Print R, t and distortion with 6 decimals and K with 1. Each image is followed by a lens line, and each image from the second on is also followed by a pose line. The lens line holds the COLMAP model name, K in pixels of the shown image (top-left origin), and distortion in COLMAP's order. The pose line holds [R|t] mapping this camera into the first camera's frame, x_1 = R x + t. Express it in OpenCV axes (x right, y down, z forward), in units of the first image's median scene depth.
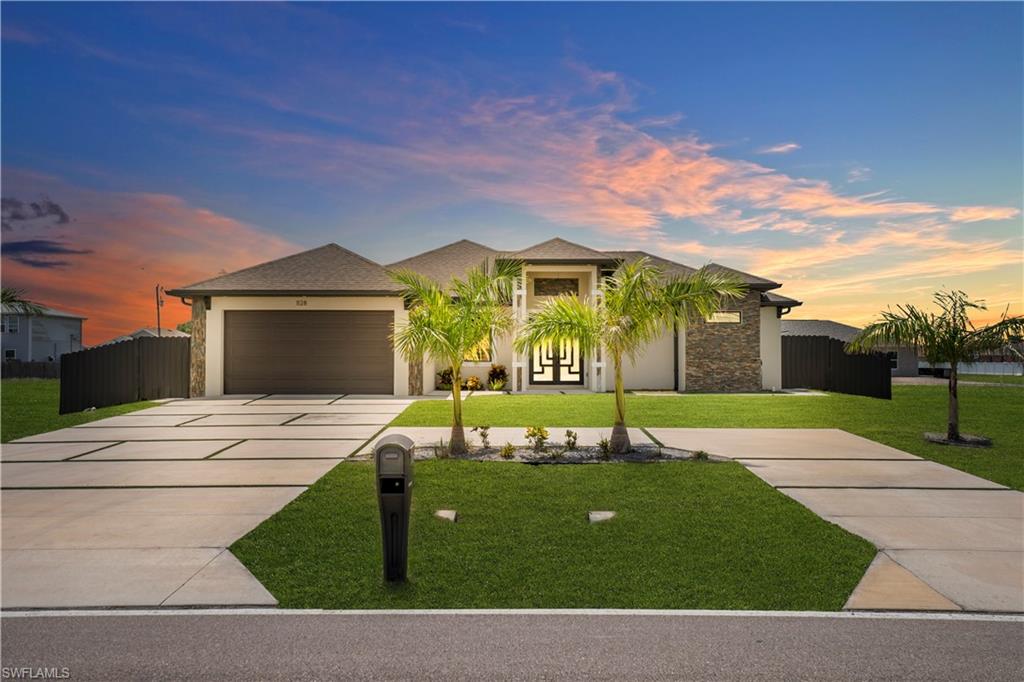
lens RADIAL K [[861.5, 0, 511.5], [0, 861.5, 336.6], [0, 0, 1]] dist [0.001888, -0.001067]
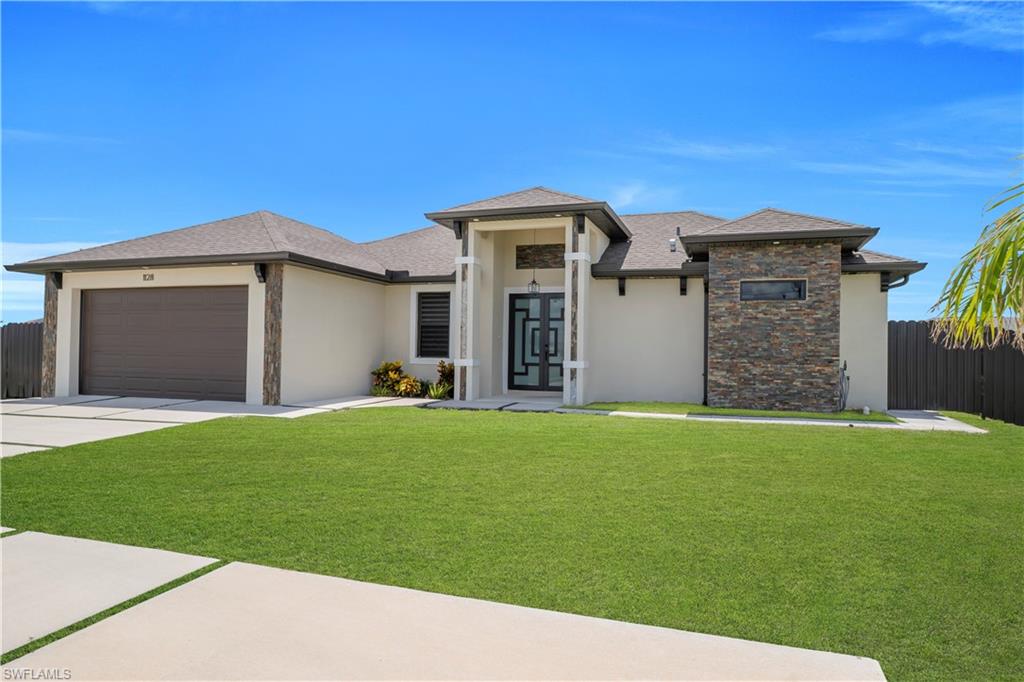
lens RADIAL K [[664.6, 0, 510.6], [0, 664.6, 341.7], [0, 0, 1]] dist [-0.003353, 0.001525]
pose [[0.949309, 0.005216, -0.314302, 0.217123], [-0.002884, 0.999965, 0.007883, 0.010959], [0.314332, -0.006577, 0.949290, 0.495052]]
